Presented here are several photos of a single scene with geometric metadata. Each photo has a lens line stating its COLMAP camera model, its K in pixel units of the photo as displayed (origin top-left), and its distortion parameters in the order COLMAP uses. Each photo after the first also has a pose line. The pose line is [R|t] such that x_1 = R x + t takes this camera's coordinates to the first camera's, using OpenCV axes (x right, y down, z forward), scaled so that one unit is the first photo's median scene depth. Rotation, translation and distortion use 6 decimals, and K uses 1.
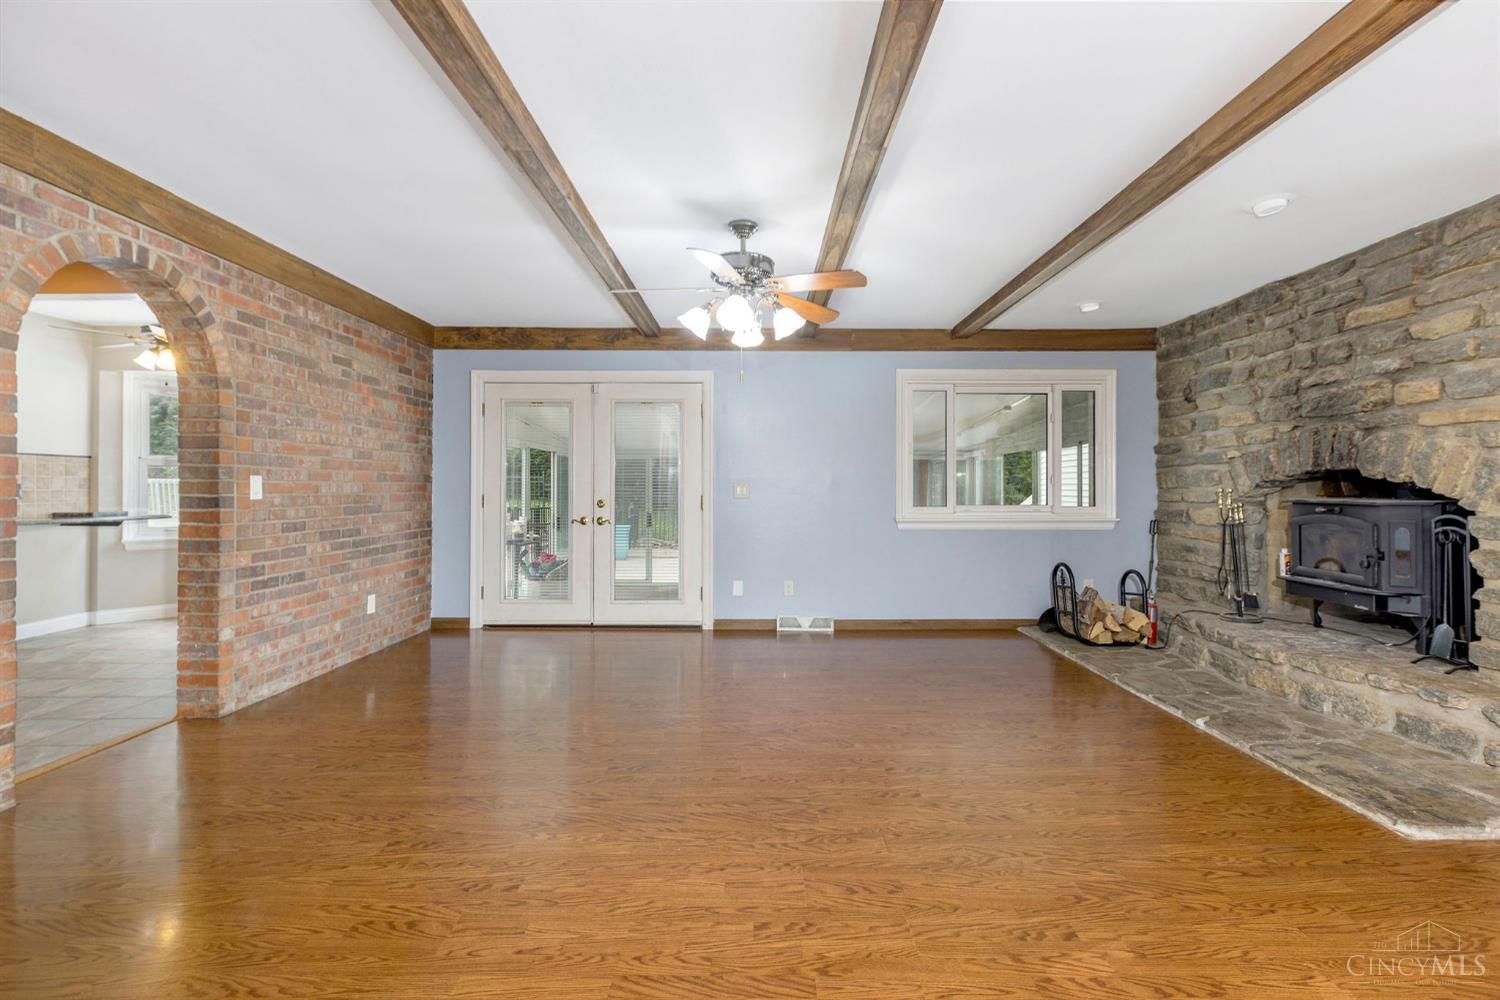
lens RADIAL K [[666.2, 0, 757.7], [0, 666.2, 489.3], [0, 0, 1]] dist [0.002562, -0.001942]
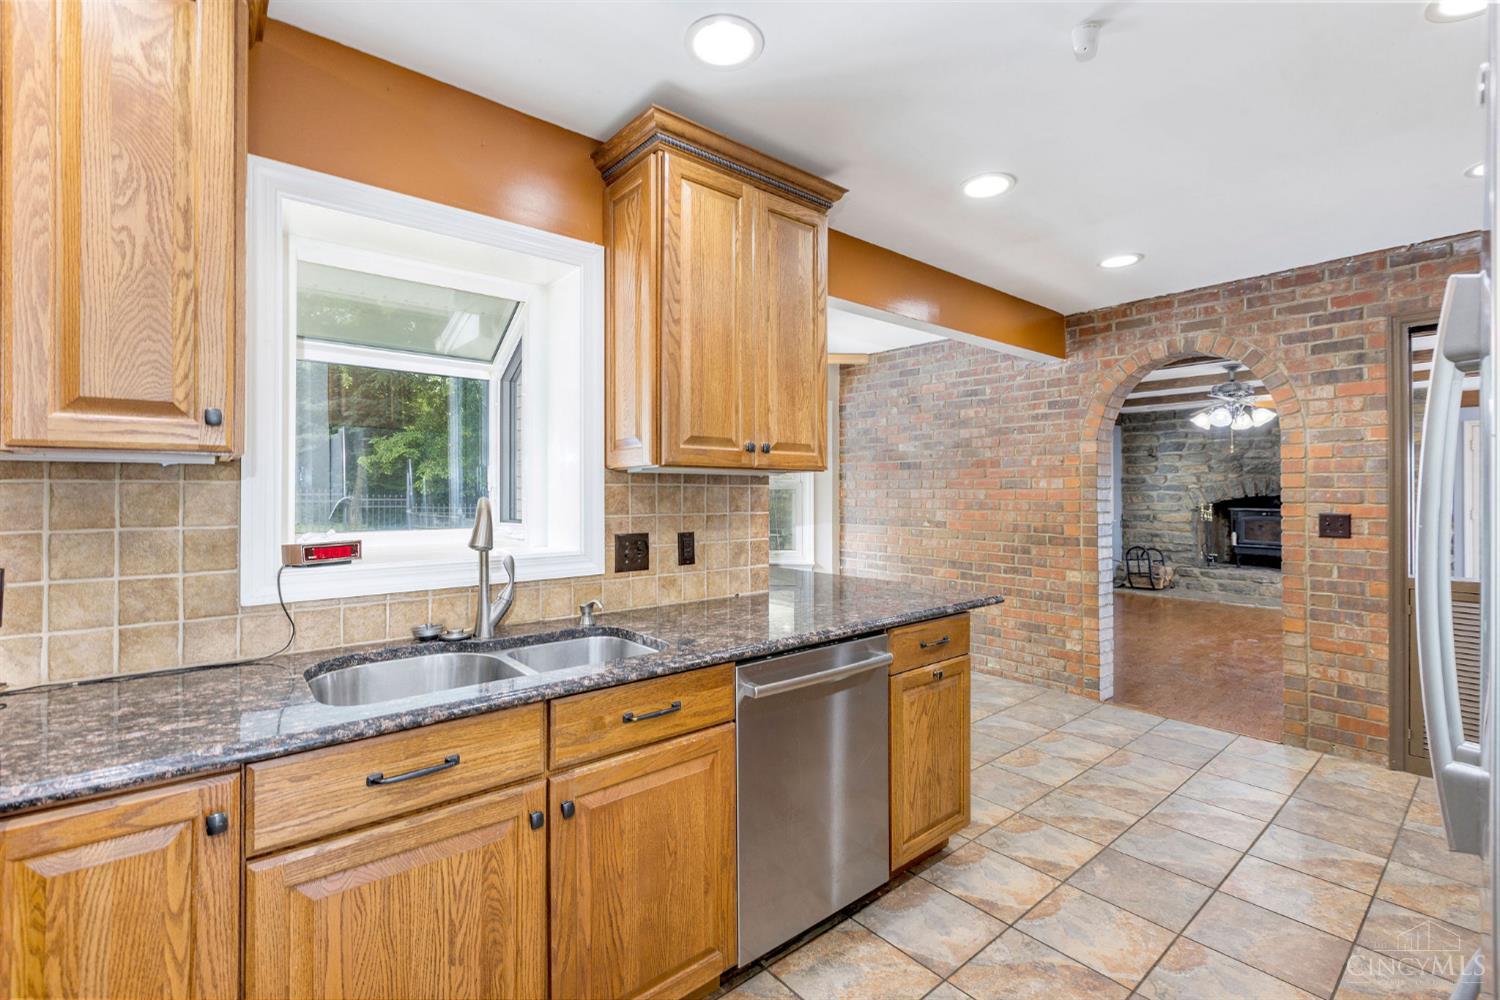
lens RADIAL K [[666.2, 0, 737.0], [0, 666.2, 495.3], [0, 0, 1]] dist [0.002562, -0.001942]
pose [[0.767948, -0.005492, 0.640489, -1.695371], [0.001958, 0.999979, 0.006226, -0.042944], [-0.640509, -0.003527, 0.767942, 0.357596]]
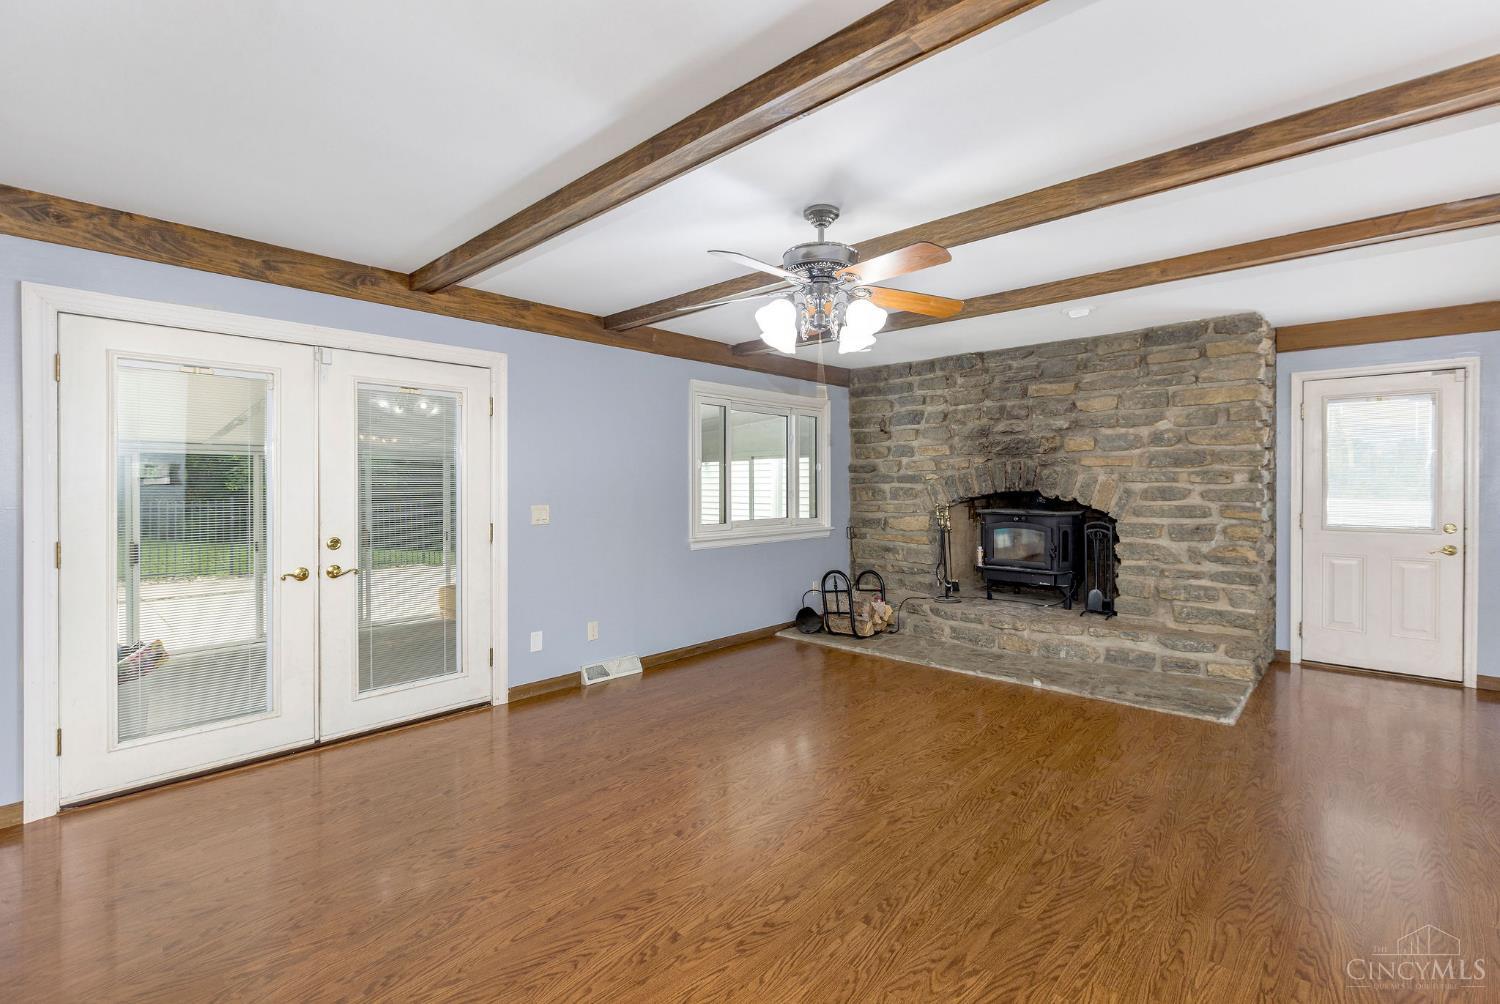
lens RADIAL K [[666.2, 0, 751.0], [0, 666.2, 491.6], [0, 0, 1]] dist [0.002562, -0.001942]
pose [[0.684514, -0.010546, 0.728923, -0.525627], [0.002727, 0.999925, 0.011906, -0.041165], [-0.728994, -0.006162, 0.684492, 0.369558]]
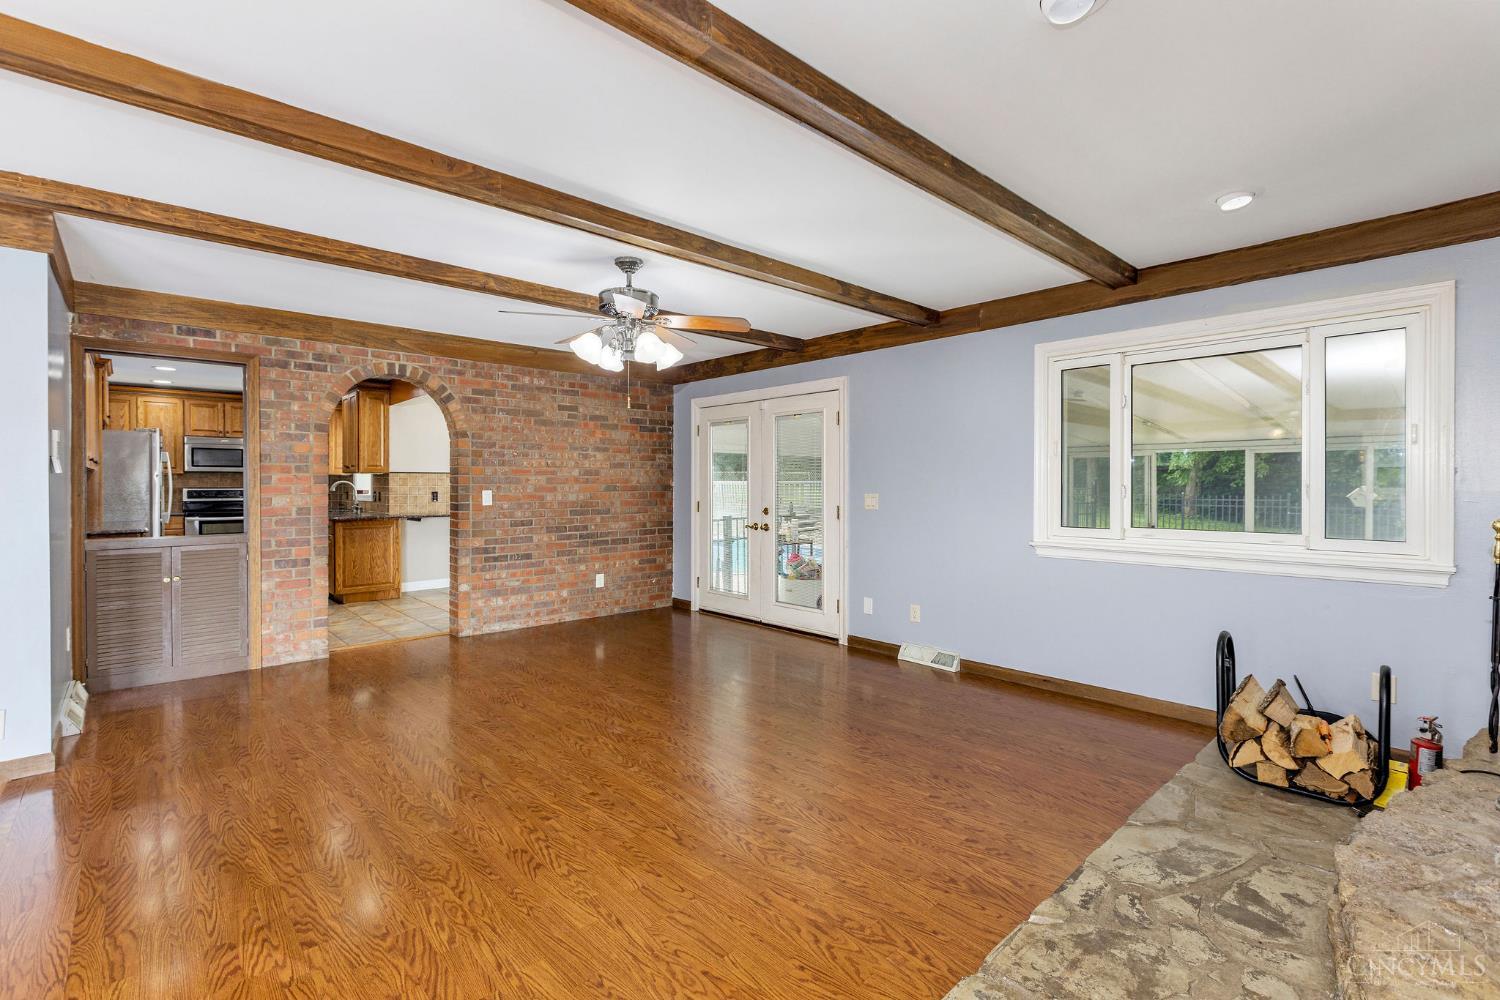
lens RADIAL K [[666.2, 0, 757.7], [0, 666.2, 488.9], [0, 0, 1]] dist [0.002562, -0.001942]
pose [[0.683870, 0.002963, -0.729597, 0.683772], [0.001563, 0.999984, 0.005526, -0.025598], [0.729602, -0.004919, 0.683854, 0.313381]]
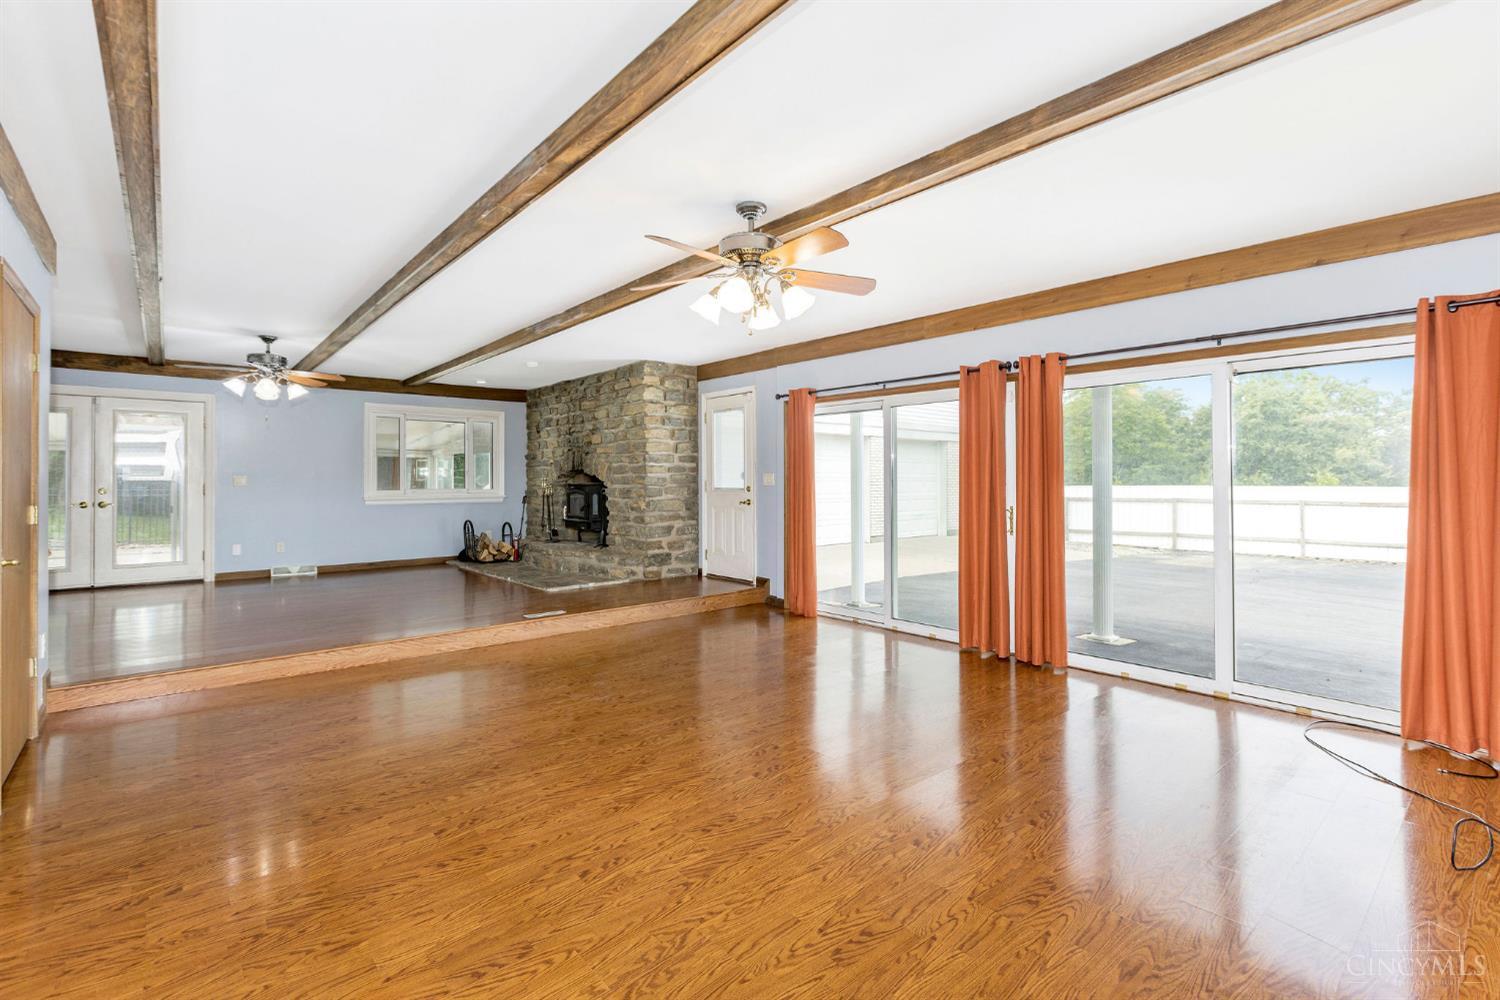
lens RADIAL K [[666.2, 0, 743.7], [0, 666.2, 476.0], [0, 0, 1]] dist [0.002562, -0.001942]
pose [[0.759109, 0.000610, 0.650963, -0.167742], [0.004164, 0.999975, -0.005793, 0.006292], [-0.650950, 0.007108, 0.759087, -0.957880]]
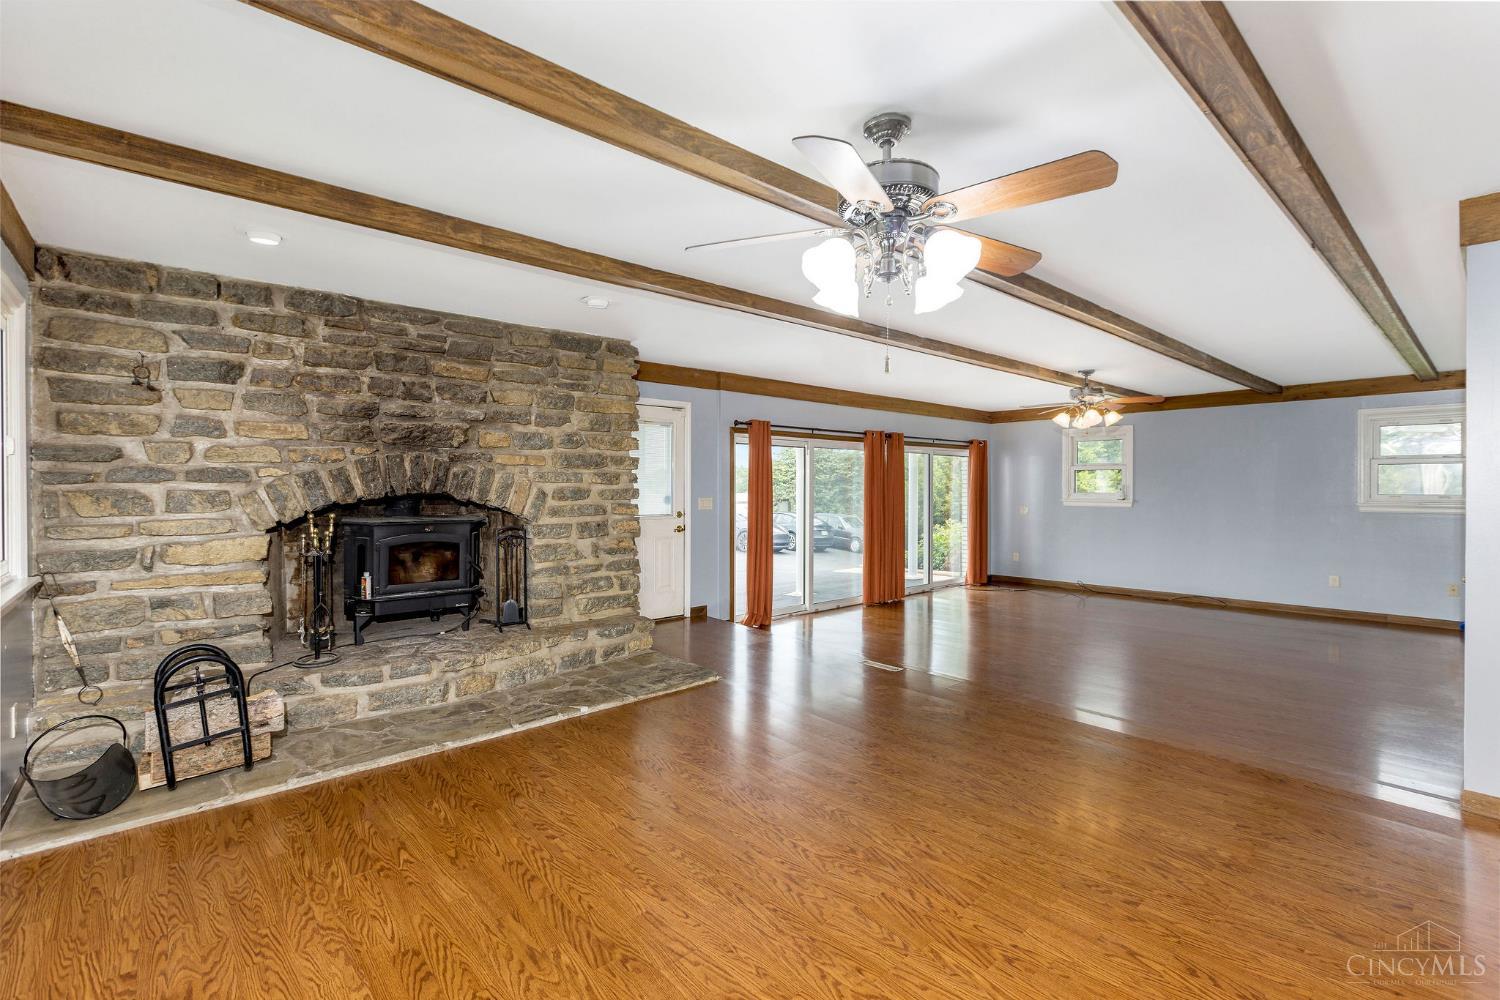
lens RADIAL K [[666.2, 0, 751.1], [0, 666.2, 485.1], [0, 0, 1]] dist [0.002562, -0.001942]
pose [[-0.659118, -0.002110, 0.752037, -0.316298], [-0.000092, 0.999996, 0.002726, -0.040665], [-0.752040, 0.001727, -0.659115, 1.149064]]
